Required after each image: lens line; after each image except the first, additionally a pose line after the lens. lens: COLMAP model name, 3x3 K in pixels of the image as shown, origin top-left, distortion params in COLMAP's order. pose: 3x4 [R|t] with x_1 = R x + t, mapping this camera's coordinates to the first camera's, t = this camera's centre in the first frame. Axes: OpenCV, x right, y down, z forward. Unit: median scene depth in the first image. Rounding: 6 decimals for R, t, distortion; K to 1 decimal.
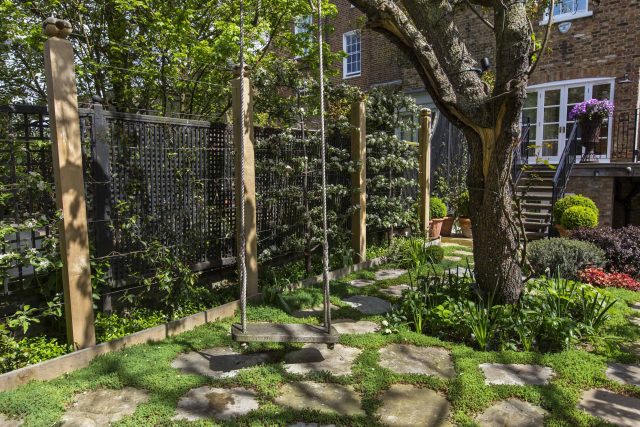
lens RADIAL K [[407.2, 0, 320.0], [0, 407.2, 213.5], [0, 0, 1]] dist [0.002333, 0.000109]
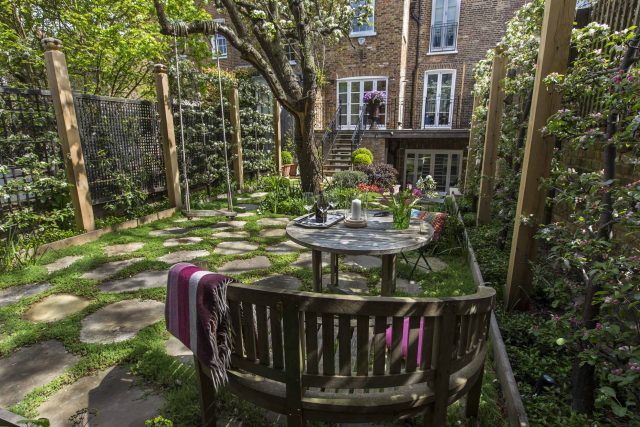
lens RADIAL K [[334.1, 0, 320.0], [0, 334.1, 213.5], [0, 0, 1]] dist [-0.006747, -0.000142]
pose [[0.935623, -0.076470, 0.344619, -0.081014], [0.032238, 0.990685, 0.132305, 0.050824], [-0.351527, -0.112678, 0.929372, -0.412824]]
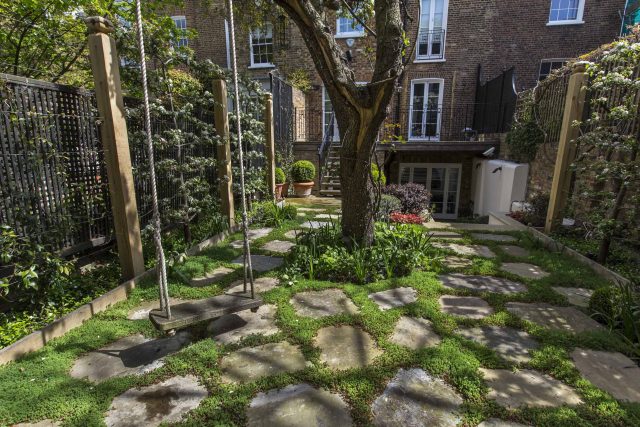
lens RADIAL K [[313.0, 0, 320.0], [0, 313.0, 213.5], [0, 0, 1]] dist [-0.002081, -0.000440]
pose [[0.877138, -0.094097, 0.470930, -0.103612], [0.043698, 0.992187, 0.116859, -0.007133], [-0.478247, -0.081923, 0.874396, 0.122796]]
